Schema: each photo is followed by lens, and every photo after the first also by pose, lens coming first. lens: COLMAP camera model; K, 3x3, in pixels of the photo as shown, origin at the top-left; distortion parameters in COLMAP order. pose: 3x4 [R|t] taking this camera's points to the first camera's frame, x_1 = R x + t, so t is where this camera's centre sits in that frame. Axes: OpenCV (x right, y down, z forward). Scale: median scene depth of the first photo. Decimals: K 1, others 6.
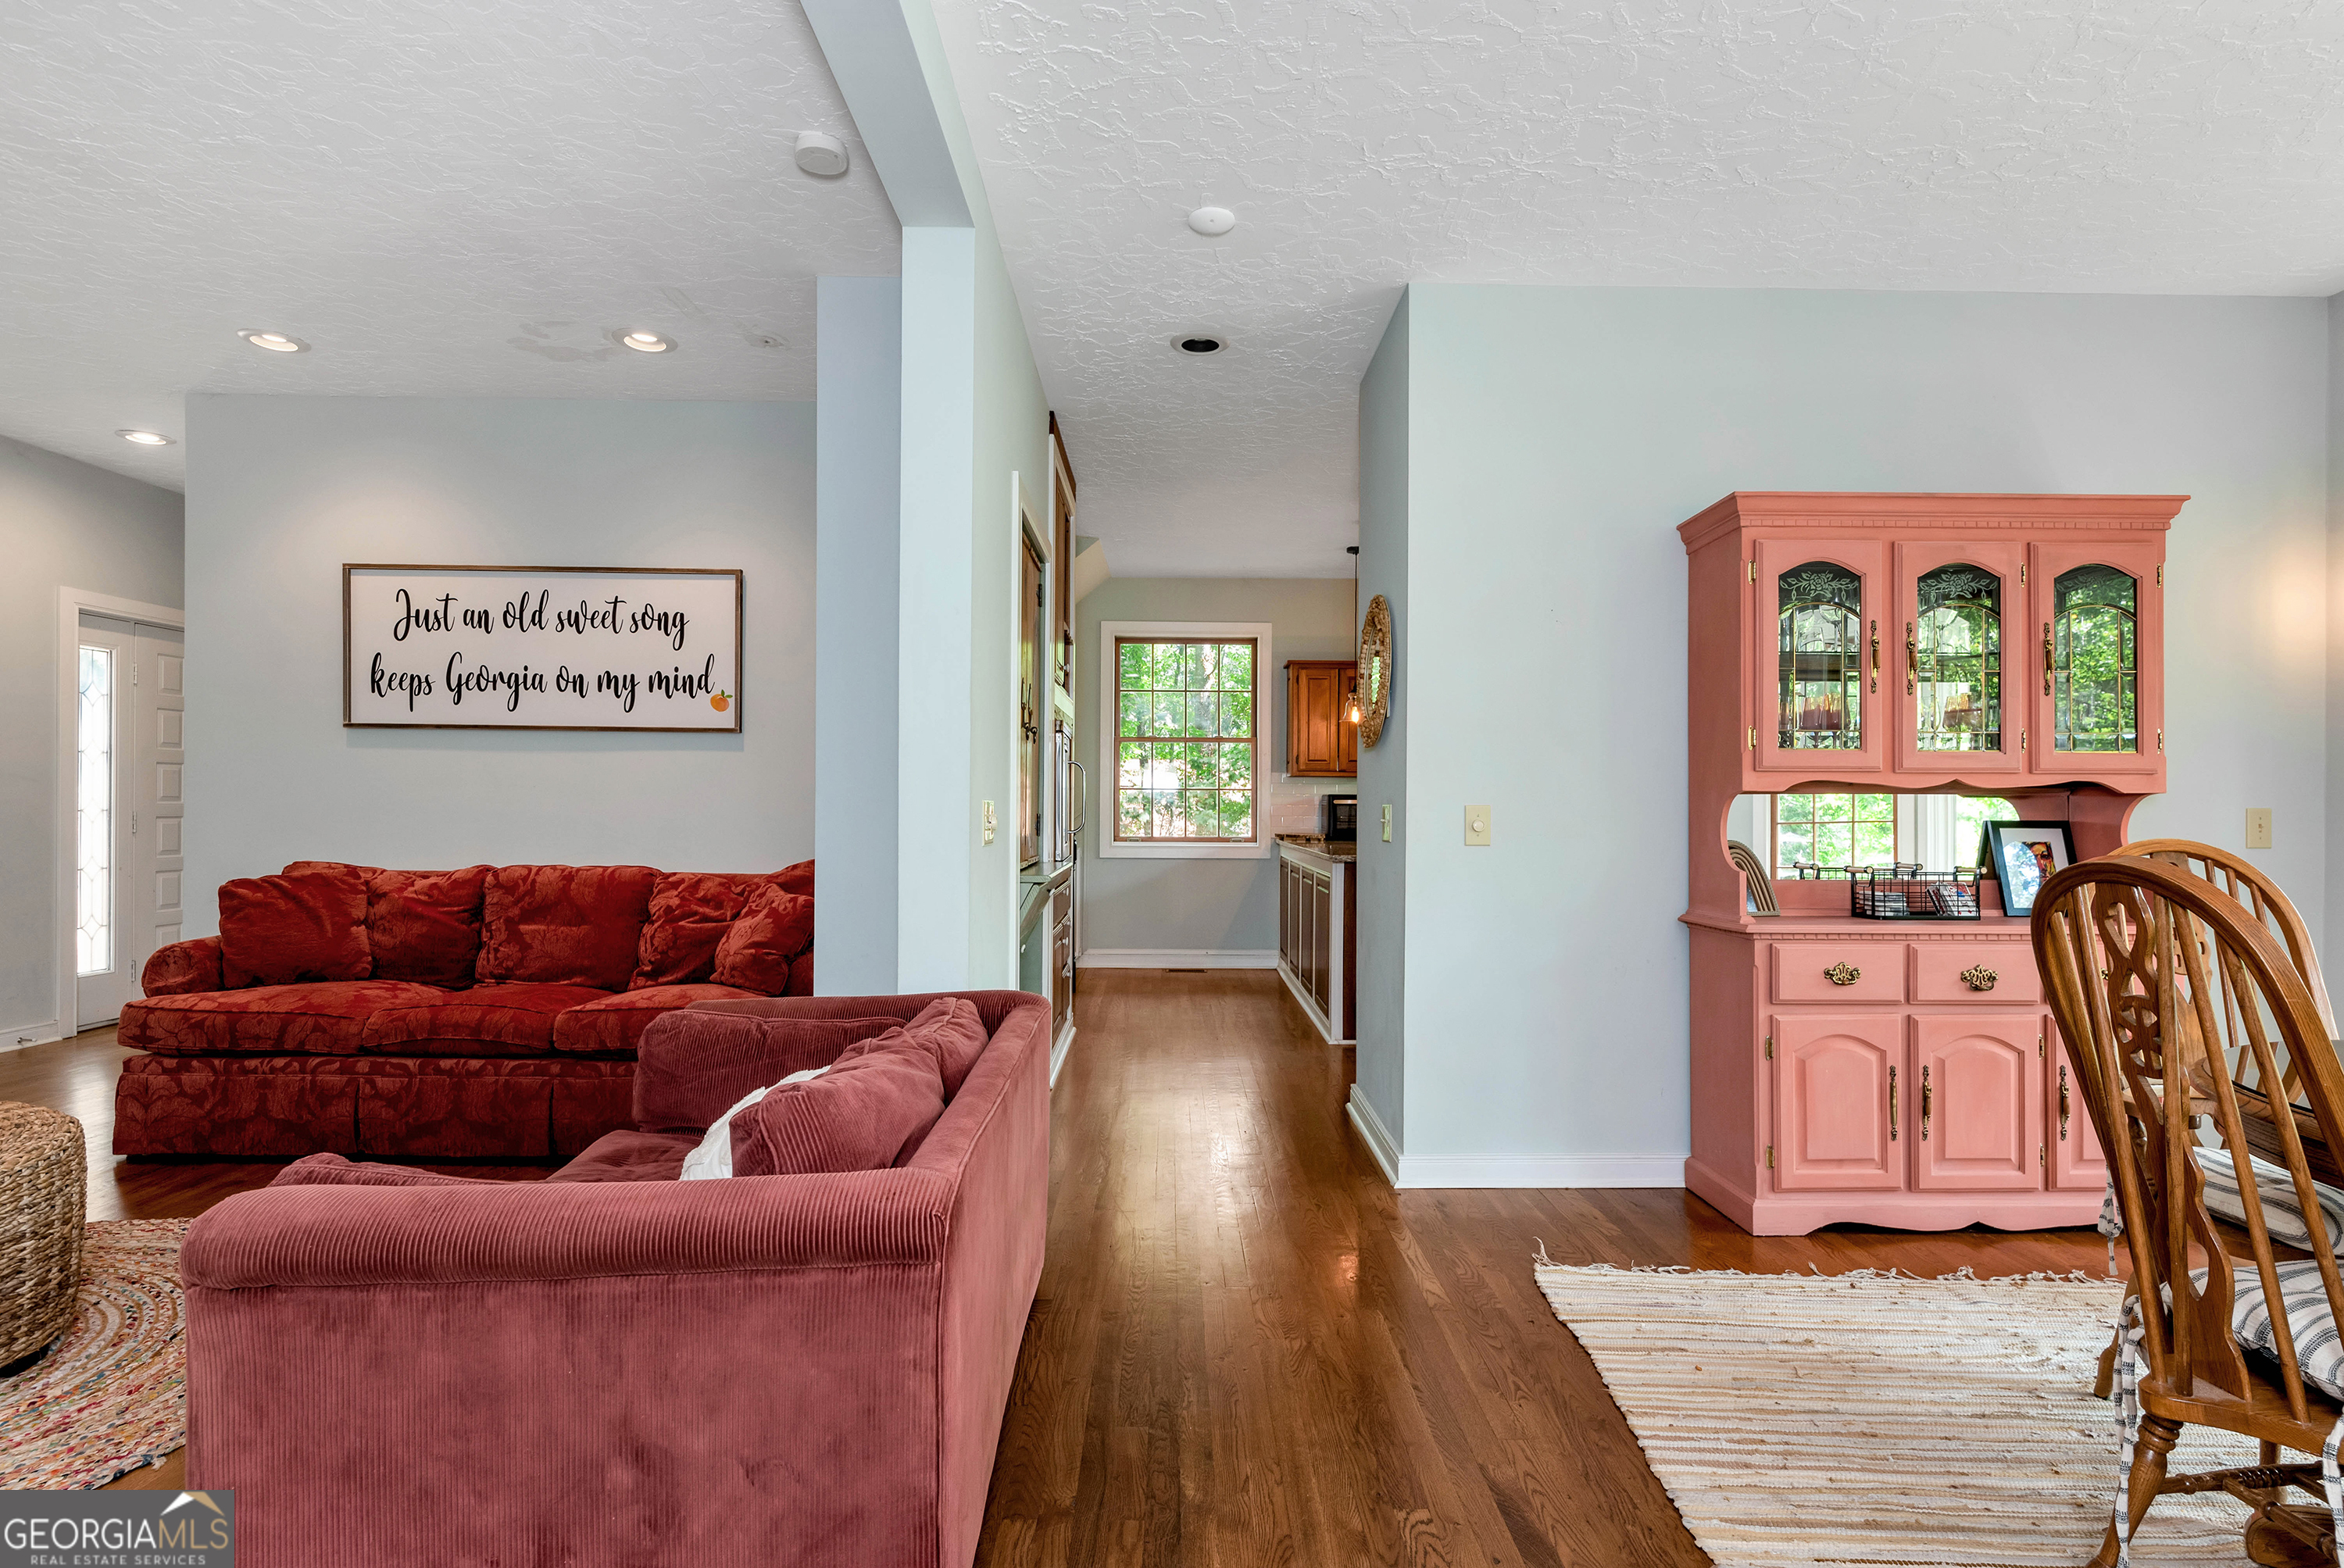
lens RADIAL K [[1214.2, 0, 1166.1], [0, 1214.2, 792.7], [0, 0, 1]] dist [0.000055, 0.000000]
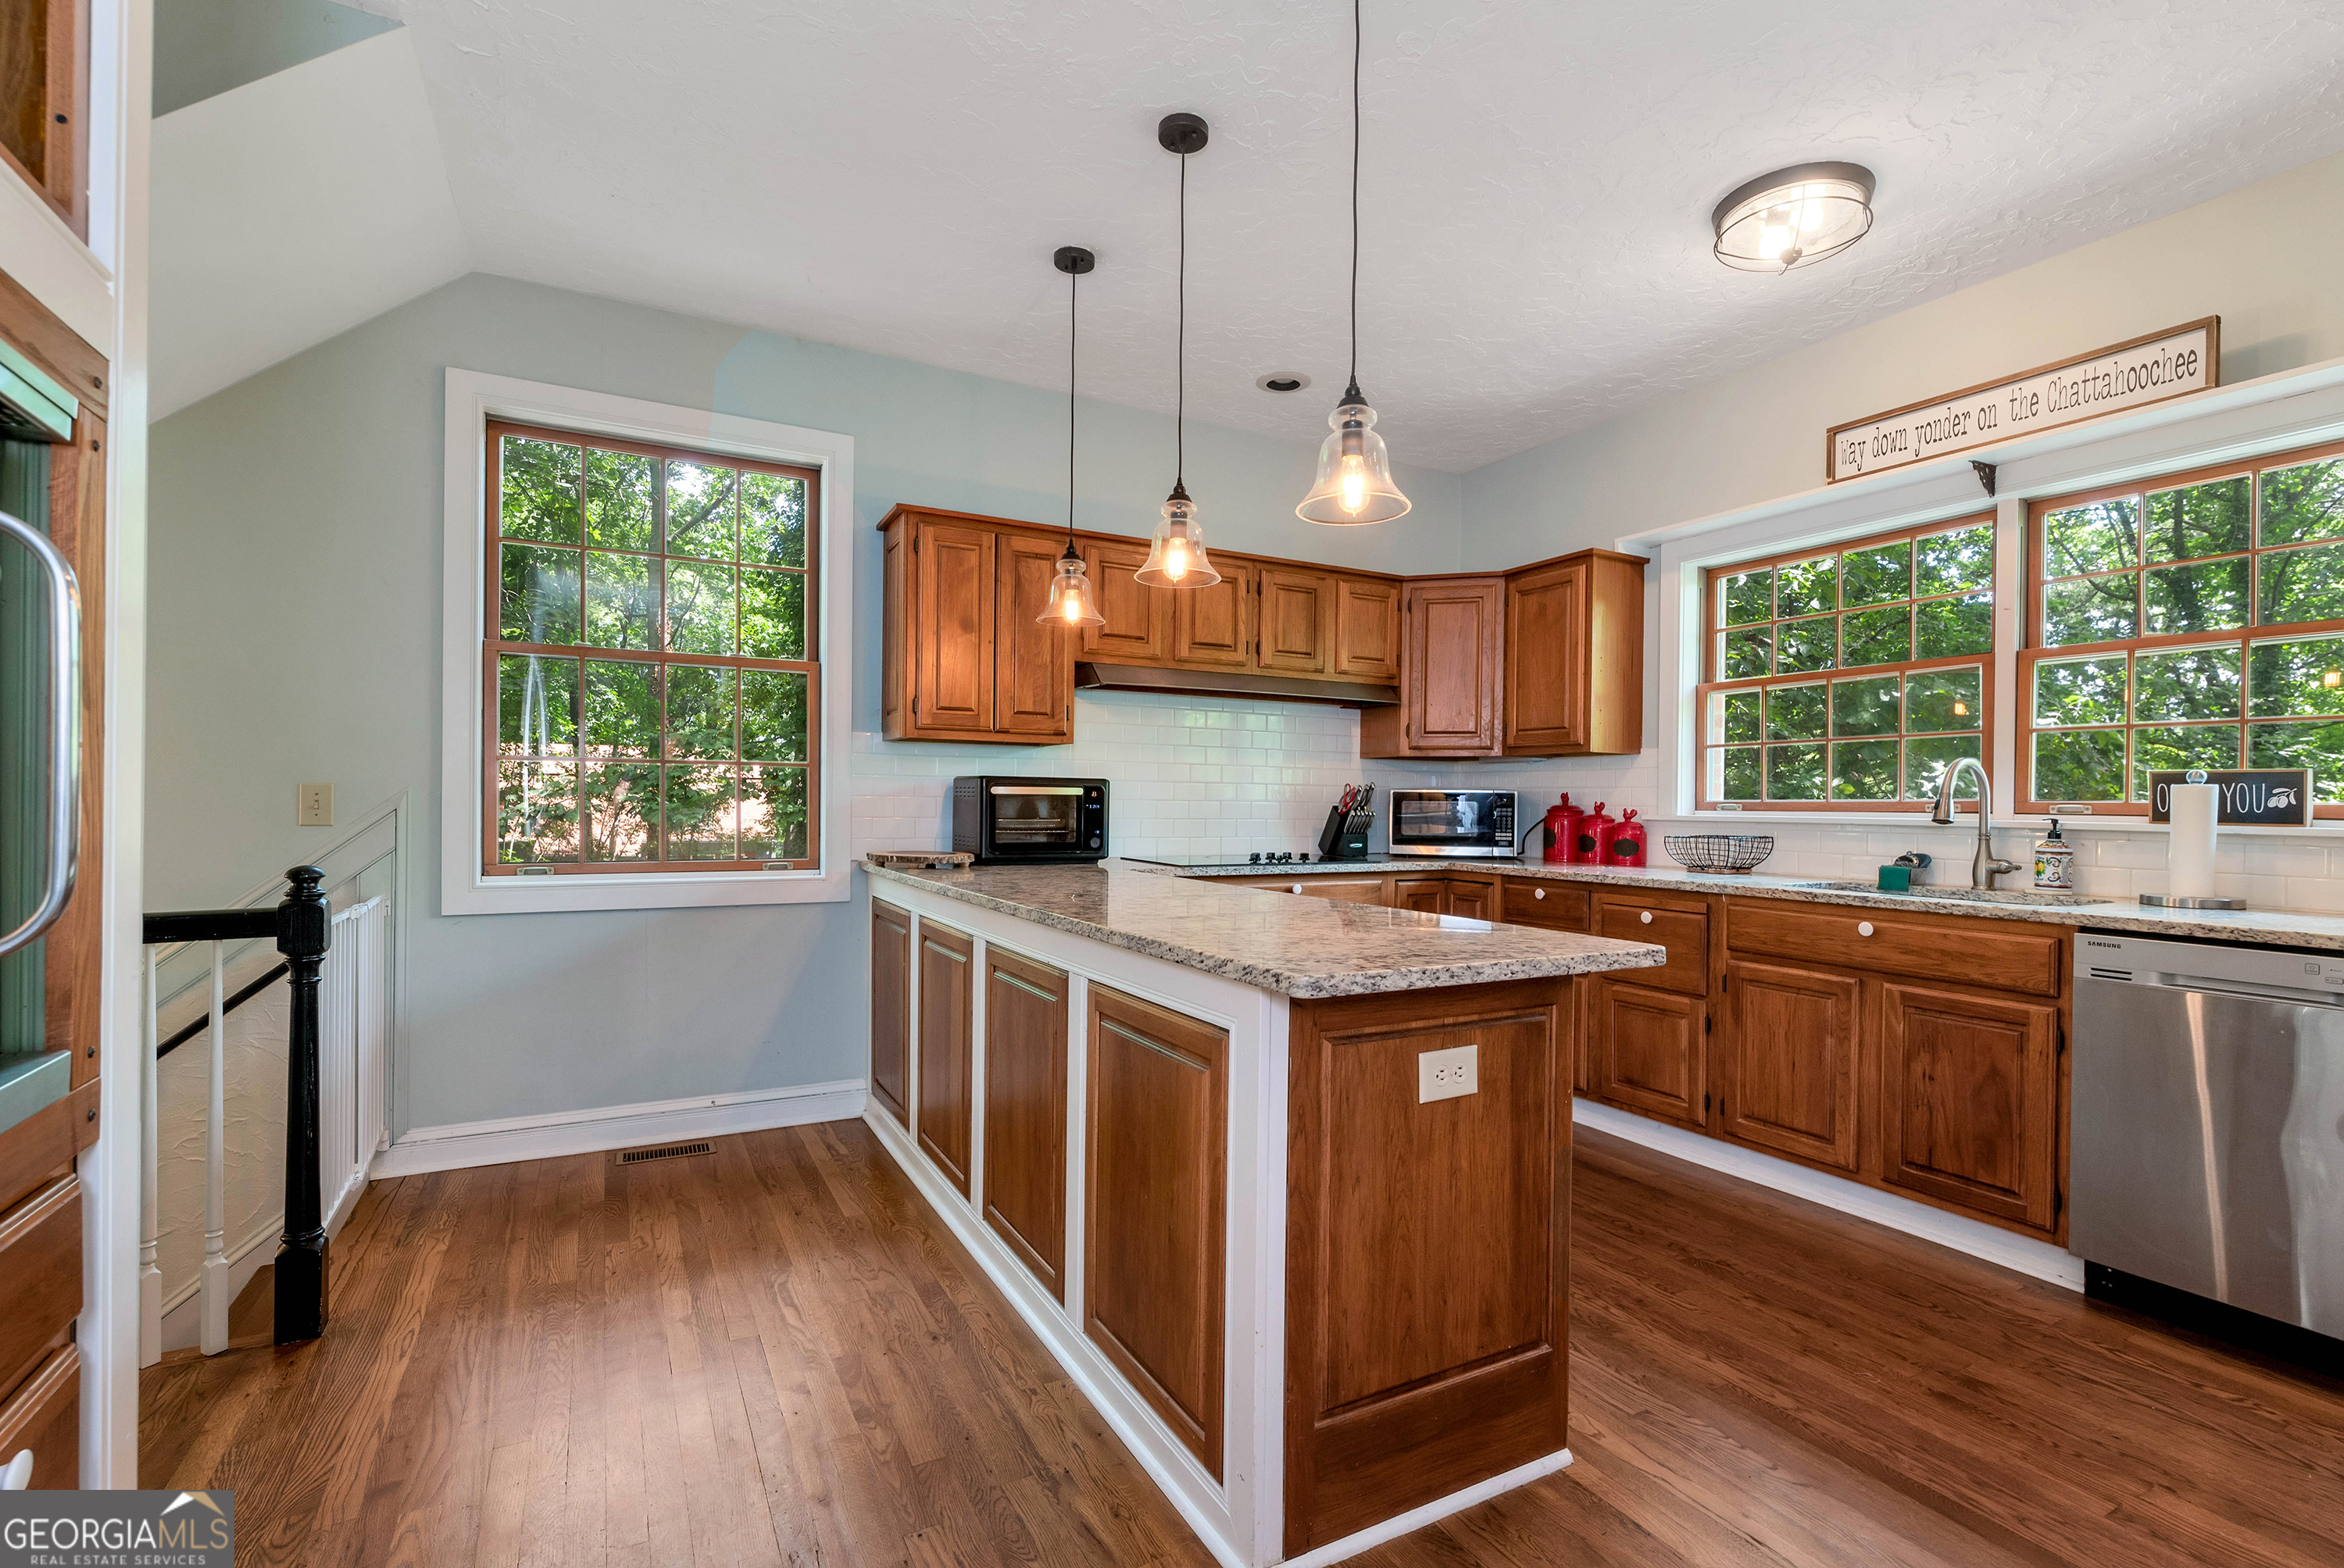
lens RADIAL K [[1033.9, 0, 1160.3], [0, 1033.9, 789.9], [0, 0, 1]] dist [-0.003728, -0.000109]
pose [[0.872489, -0.005167, 0.488607, -0.012525], [-0.003220, 0.999862, 0.016322, 0.000113], [-0.488624, -0.015814, 0.872351, 0.566404]]
